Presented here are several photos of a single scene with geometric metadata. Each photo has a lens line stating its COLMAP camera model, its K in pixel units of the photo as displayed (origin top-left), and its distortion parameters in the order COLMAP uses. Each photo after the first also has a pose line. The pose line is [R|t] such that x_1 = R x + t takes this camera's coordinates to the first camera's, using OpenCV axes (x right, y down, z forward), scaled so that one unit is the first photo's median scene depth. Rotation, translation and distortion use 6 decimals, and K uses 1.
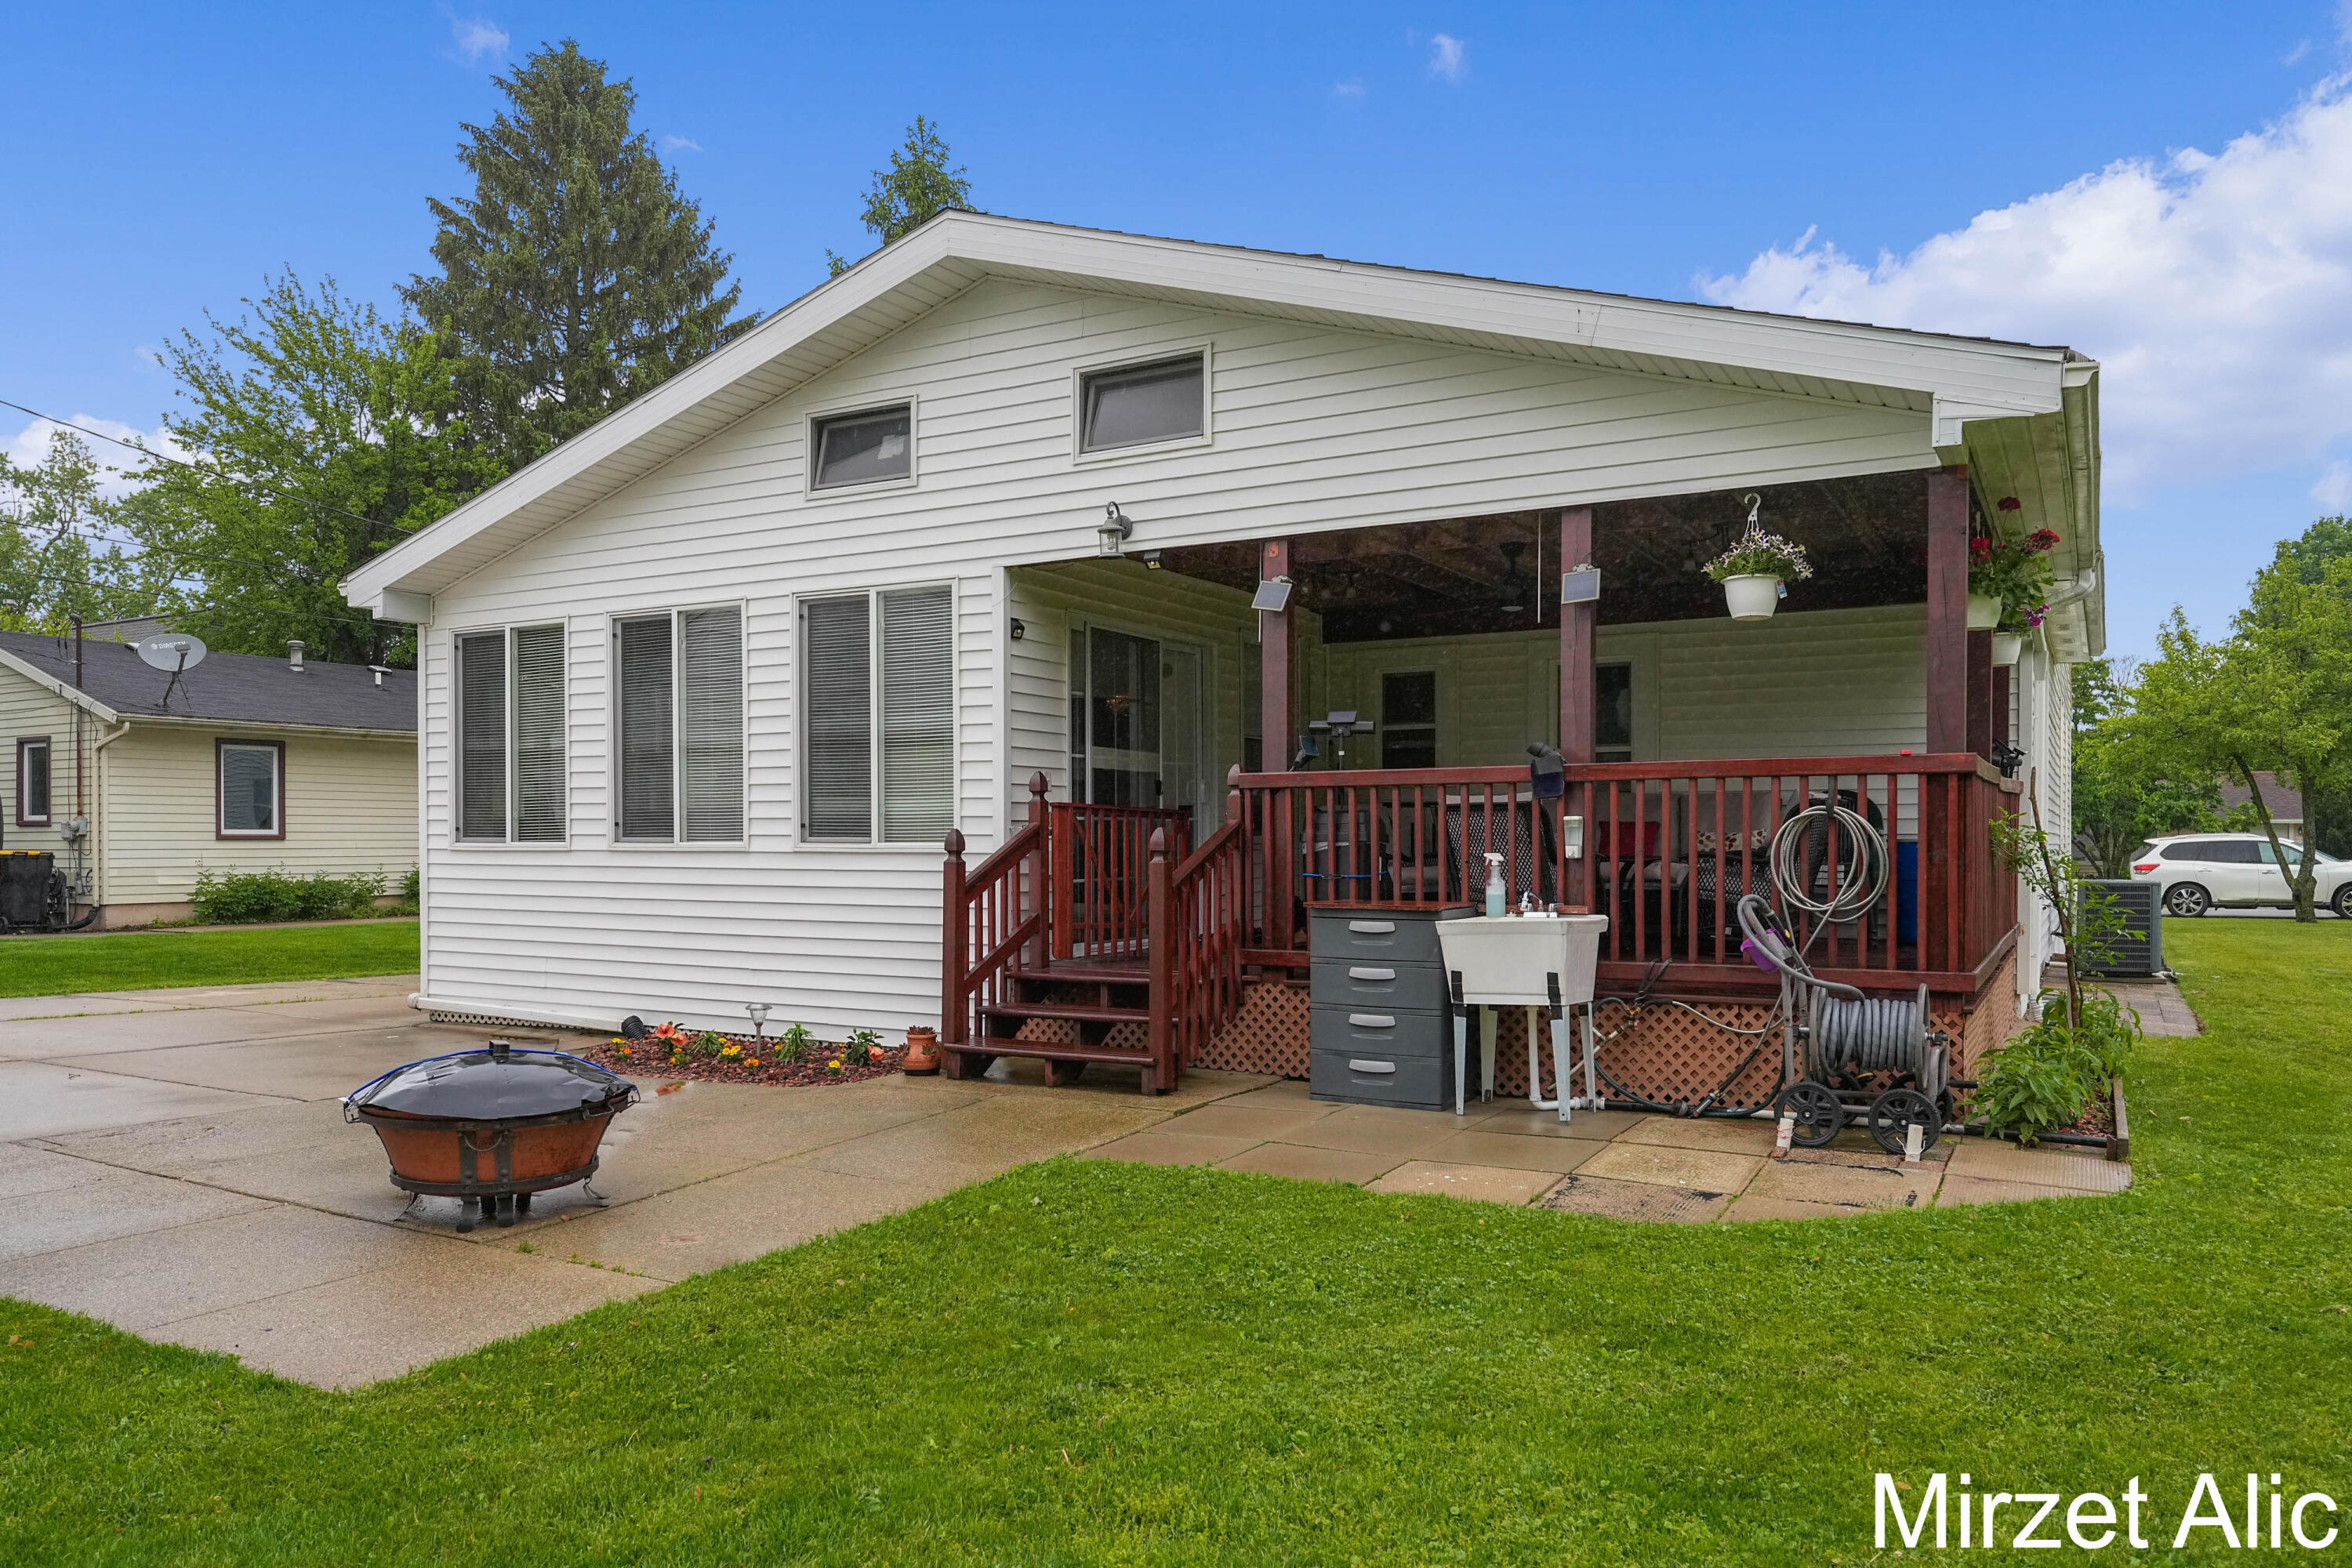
lens RADIAL K [[1609.2, 0, 1184.5], [0, 1609.2, 863.9], [0, 0, 1]] dist [-0.003639, -0.002996]
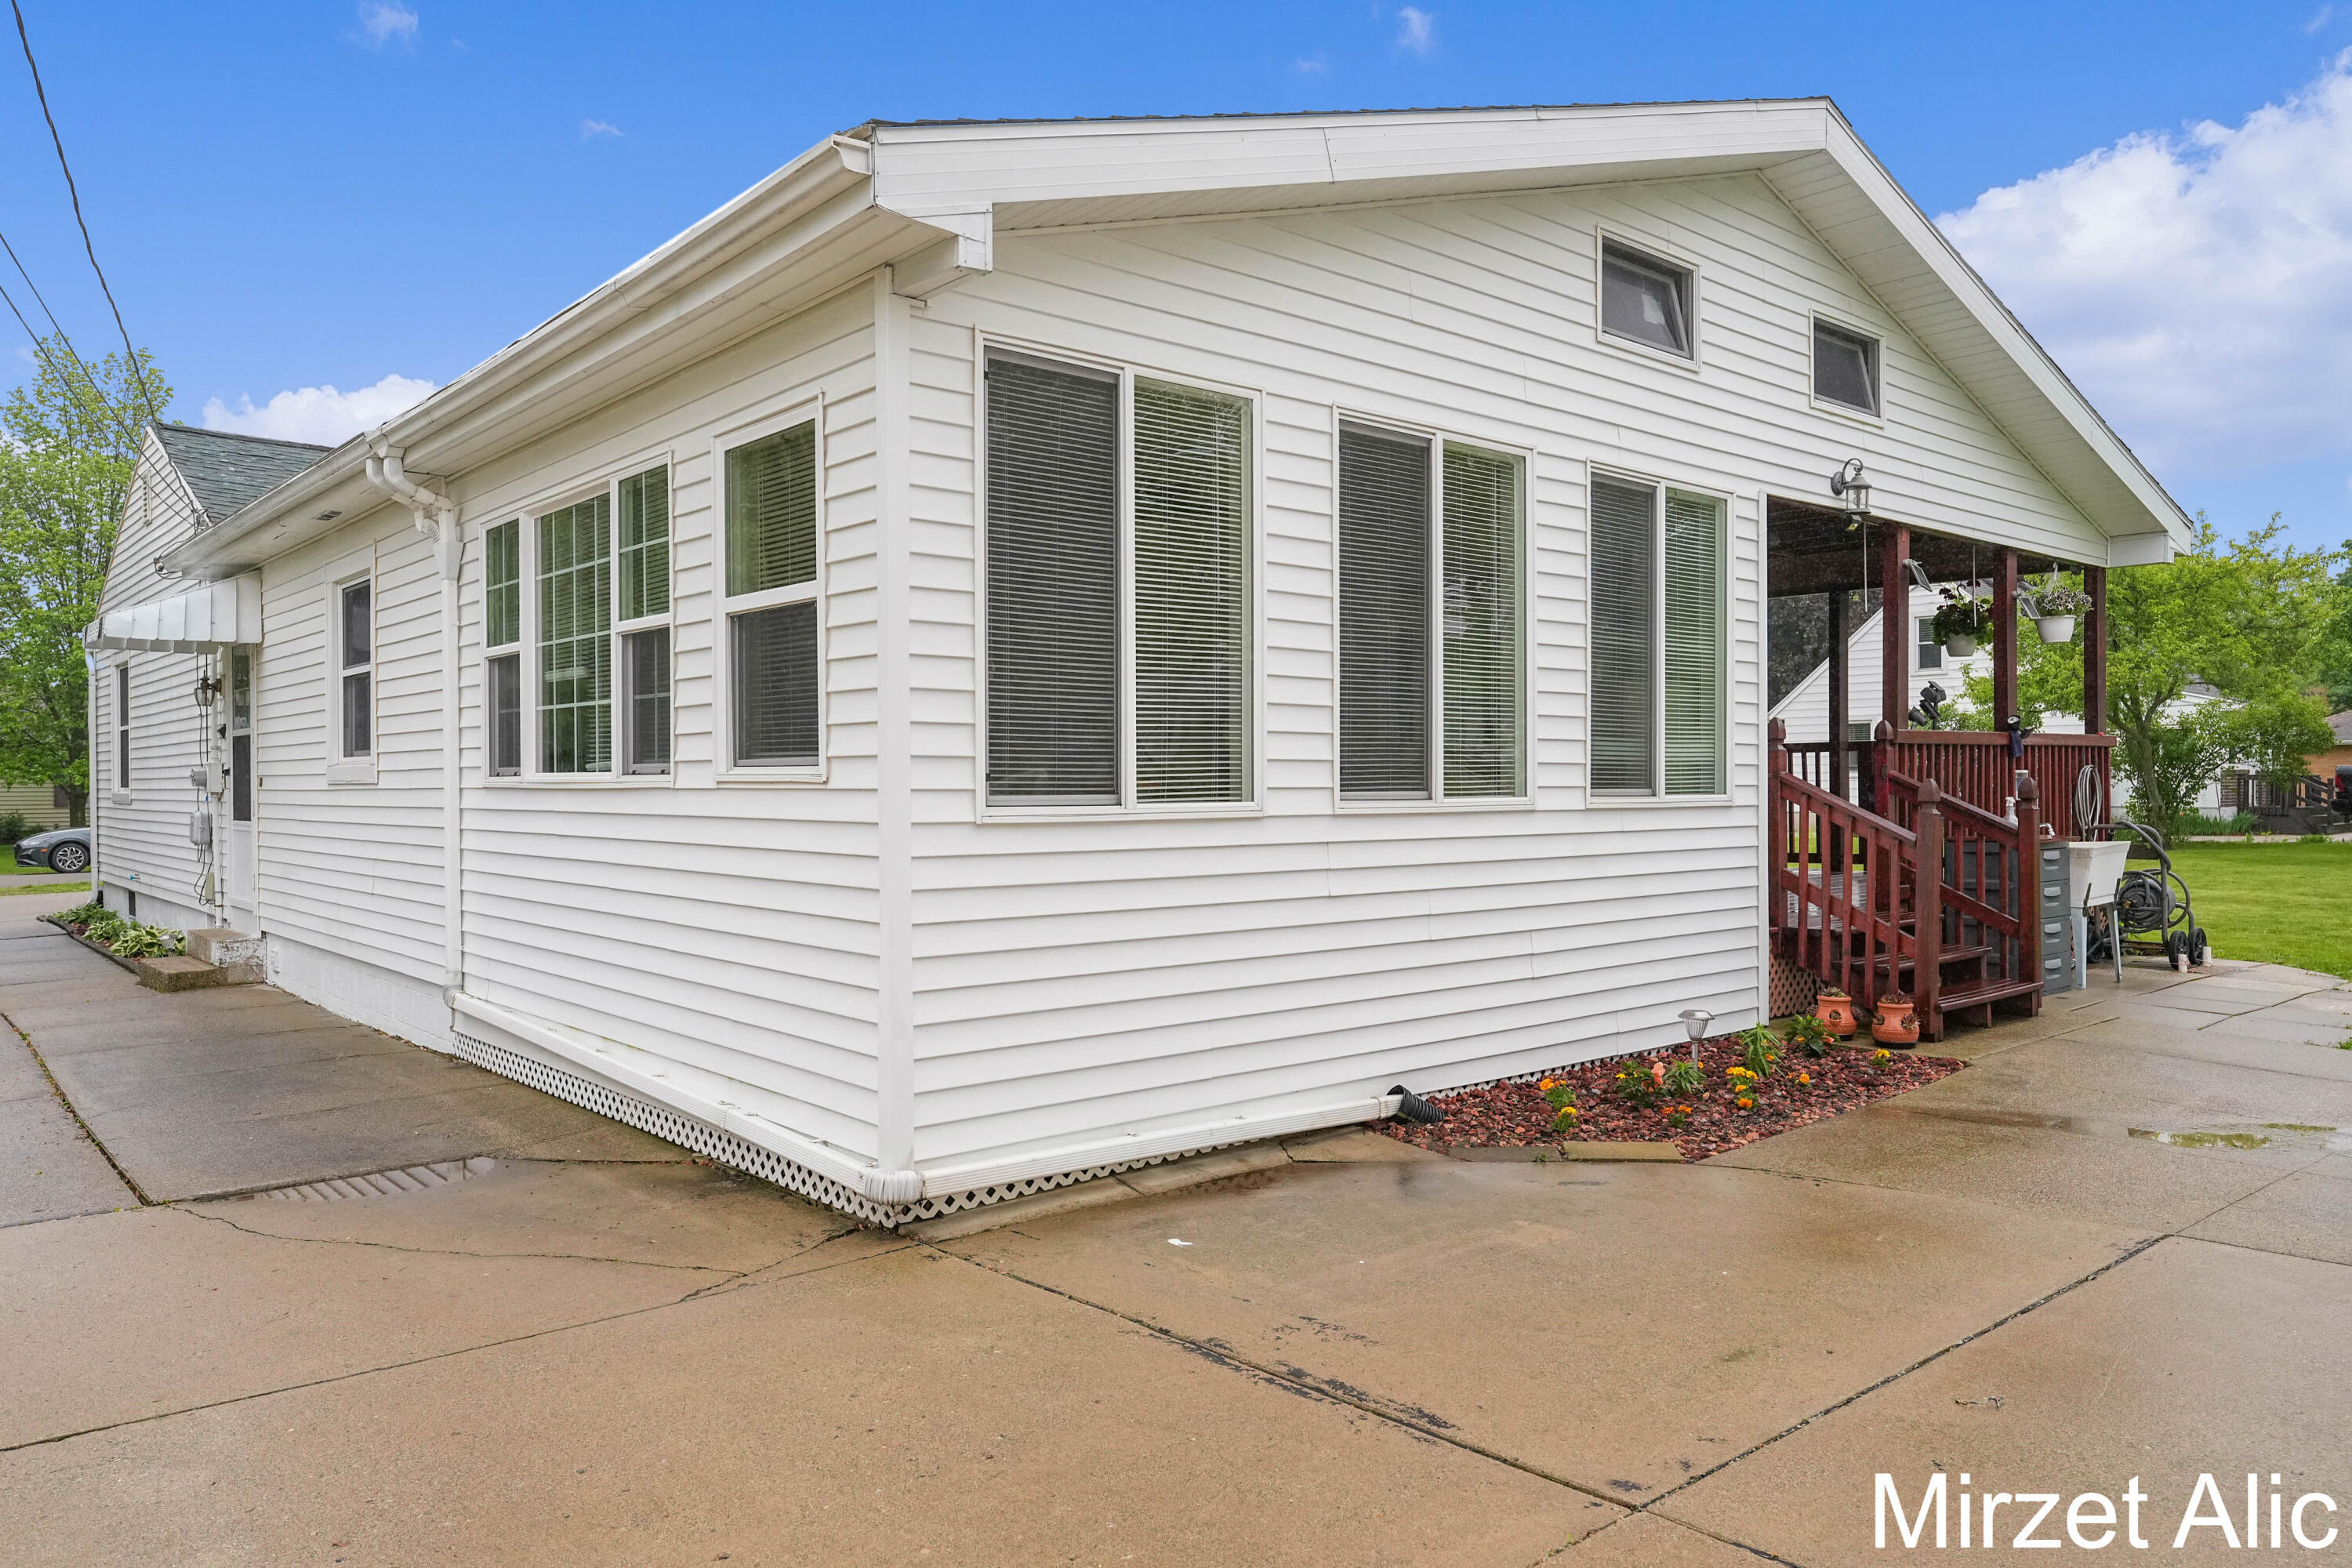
lens RADIAL K [[1609.2, 0, 1176.9], [0, 1609.2, 775.9], [0, 0, 1]] dist [-0.003639, -0.002996]
pose [[0.336040, -0.001770, 0.941846, -0.988690], [0.012734, 0.999915, -0.002664, -0.022985], [-0.941762, 0.012889, 0.336034, 0.915036]]
